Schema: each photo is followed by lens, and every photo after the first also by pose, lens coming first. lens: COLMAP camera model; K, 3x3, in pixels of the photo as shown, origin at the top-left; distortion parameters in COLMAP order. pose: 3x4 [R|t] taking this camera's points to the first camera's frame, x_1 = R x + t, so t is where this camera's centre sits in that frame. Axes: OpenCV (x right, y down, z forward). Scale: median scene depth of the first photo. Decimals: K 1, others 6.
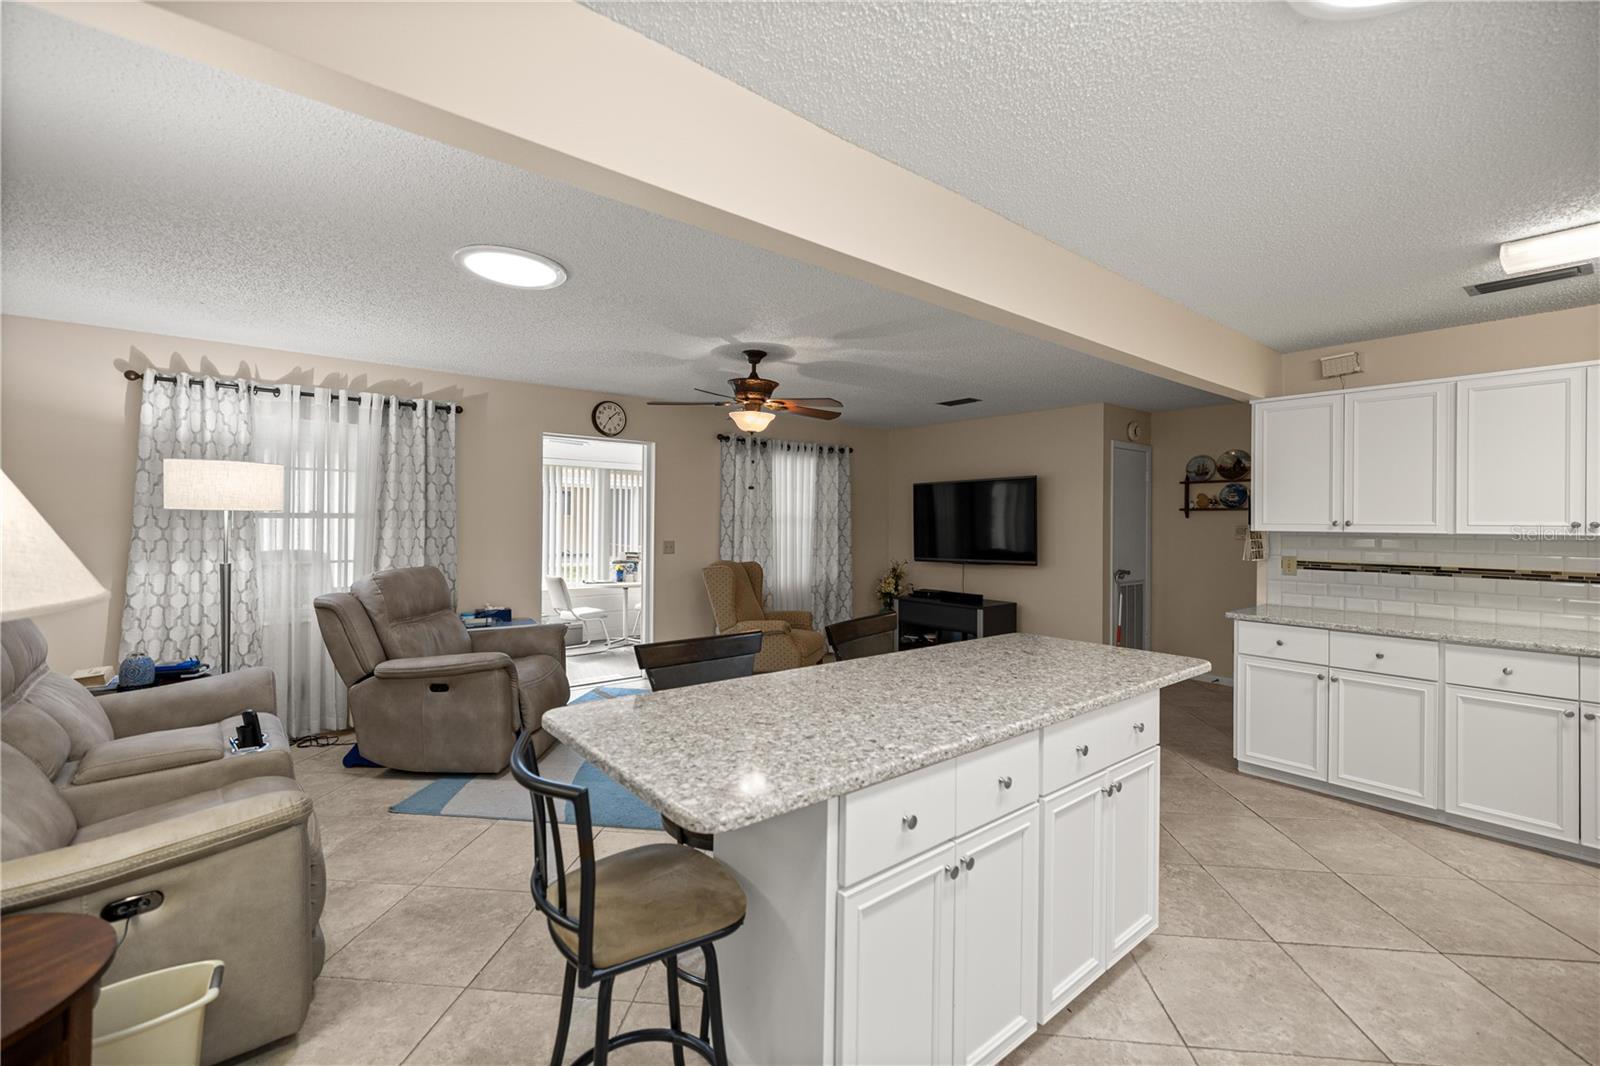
lens RADIAL K [[679.8, 0, 788.9], [0, 679.8, 516.4], [0, 0, 1]] dist [0.003463, -0.000717]
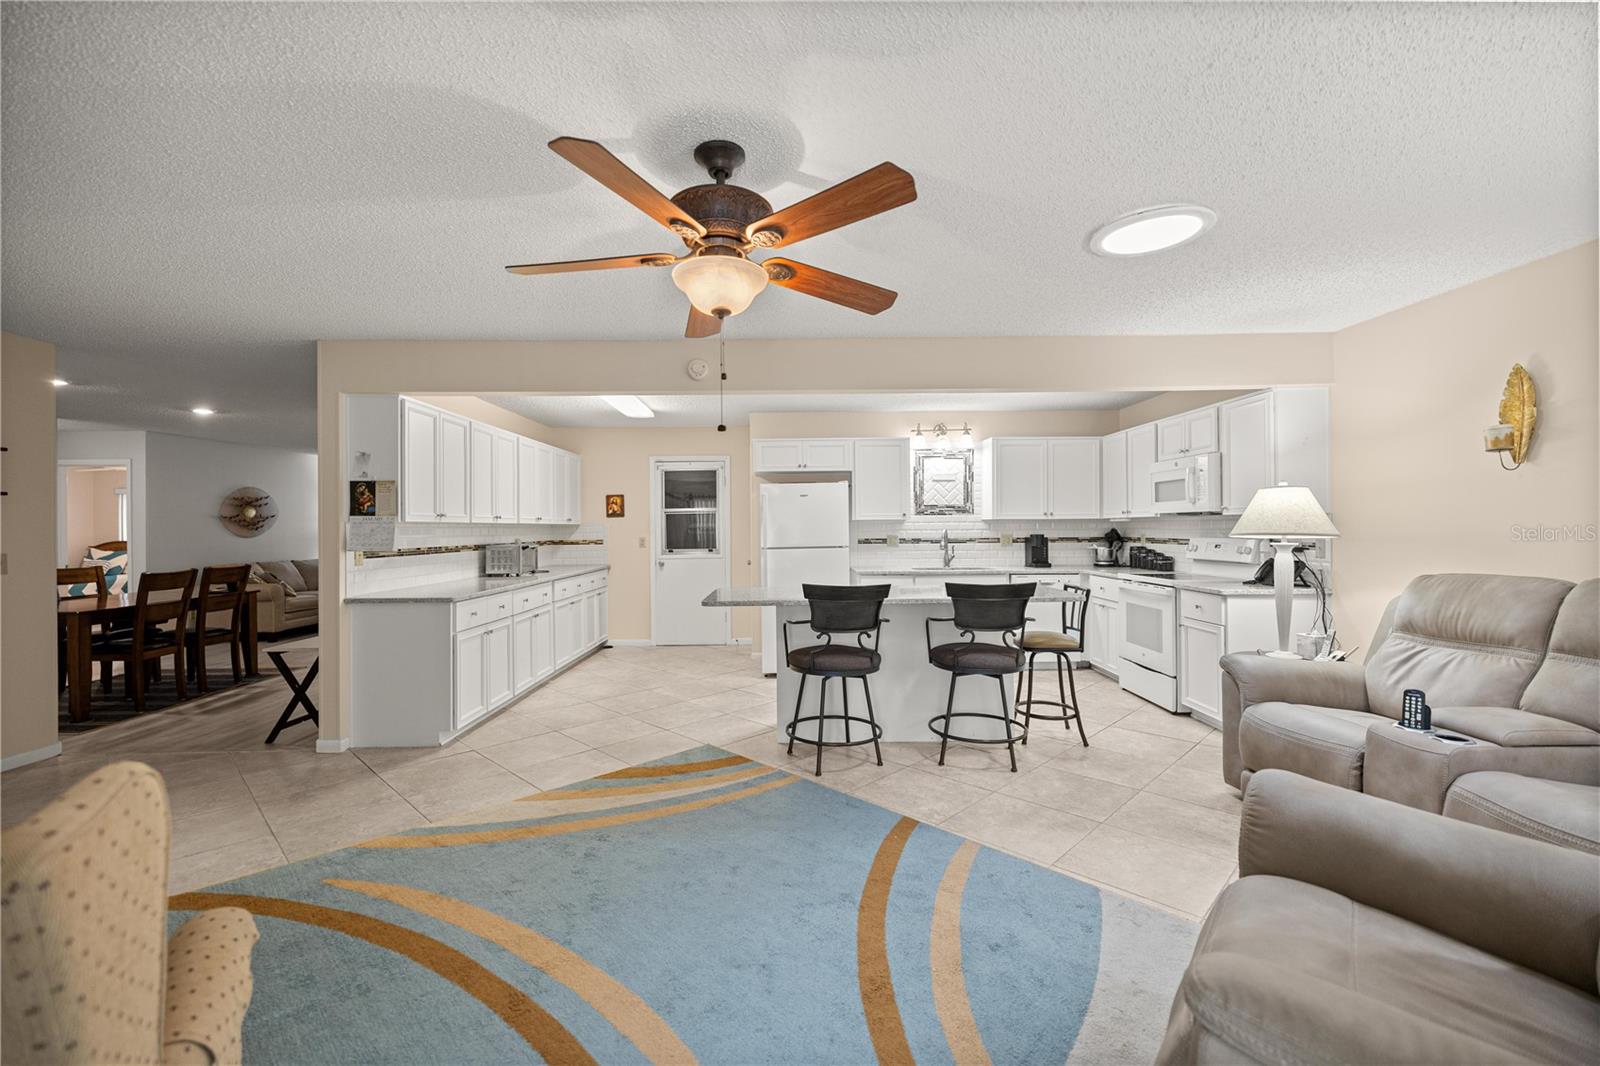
lens RADIAL K [[679.8, 0, 790.2], [0, 679.8, 526.1], [0, 0, 1]] dist [0.003463, -0.000717]
pose [[-0.783126, 0.000153, 0.621863, -0.395690], [-0.000513, 0.999999, -0.000891, 0.027432], [-0.621863, -0.001017, -0.783125, 1.350894]]
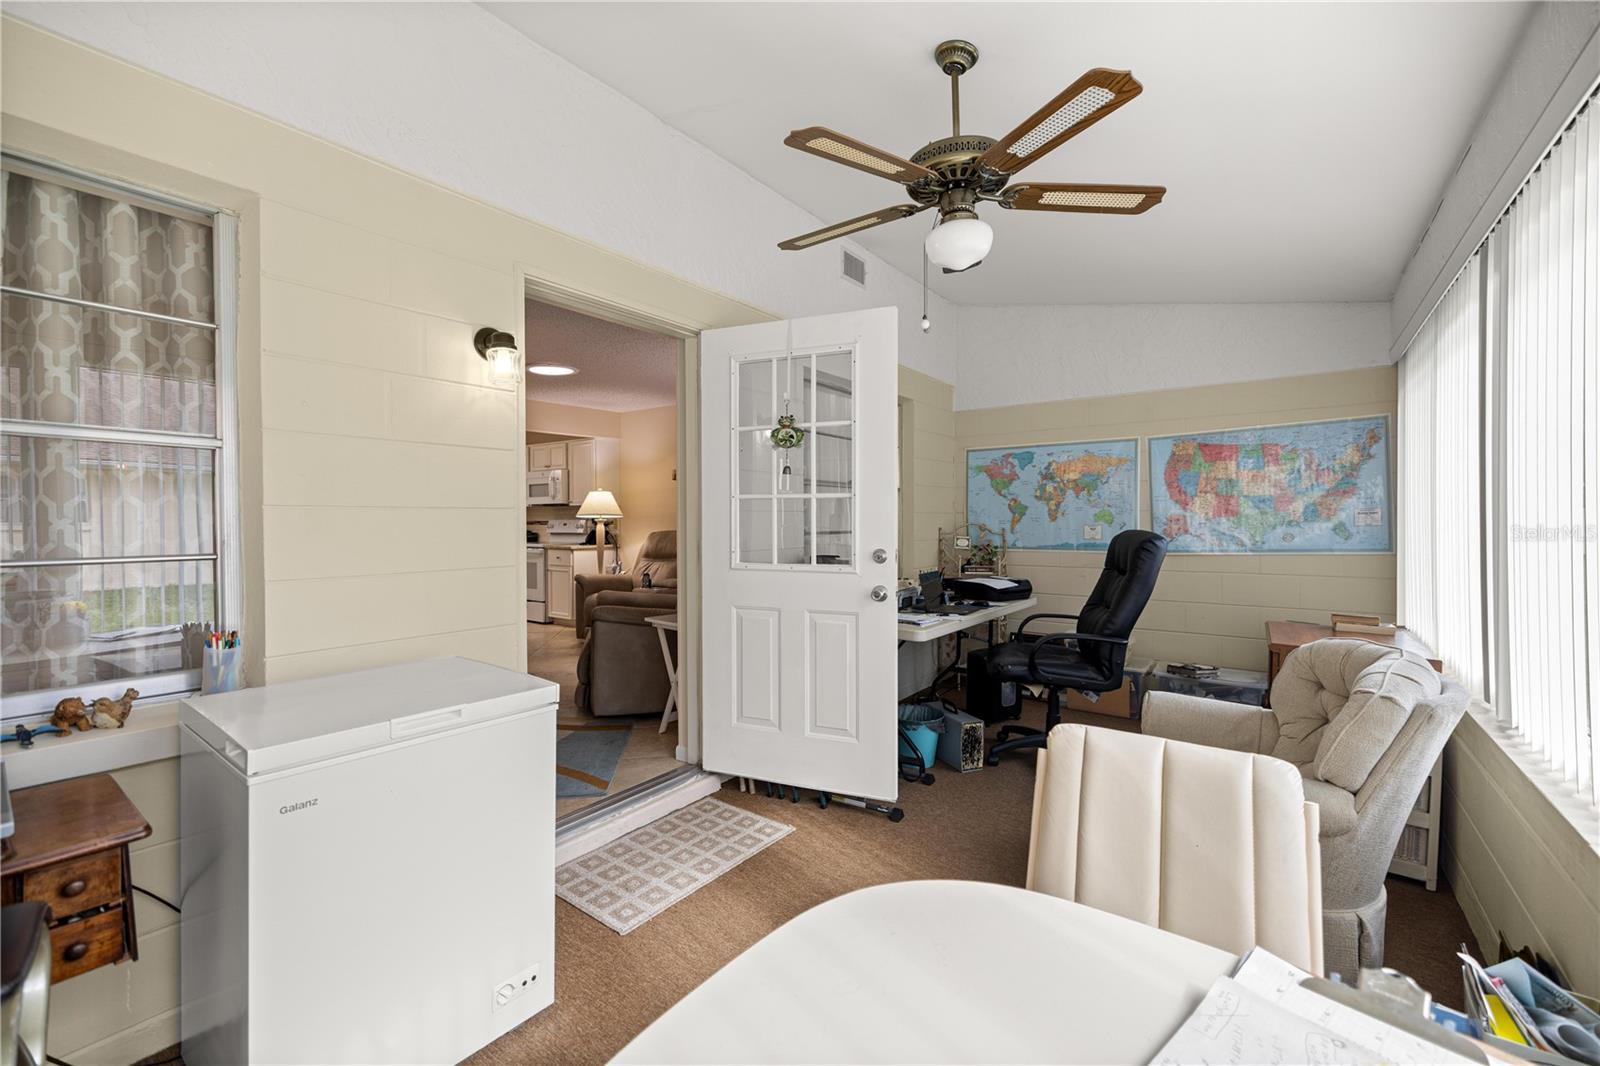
lens RADIAL K [[679.8, 0, 806.3], [0, 679.8, 534.2], [0, 0, 1]] dist [0.003463, -0.000717]
pose [[-0.964400, -0.000390, -0.264447, -0.395324], [-0.004457, 0.999881, 0.014779, 0.056623], [0.264410, 0.015431, -0.964287, 2.067619]]
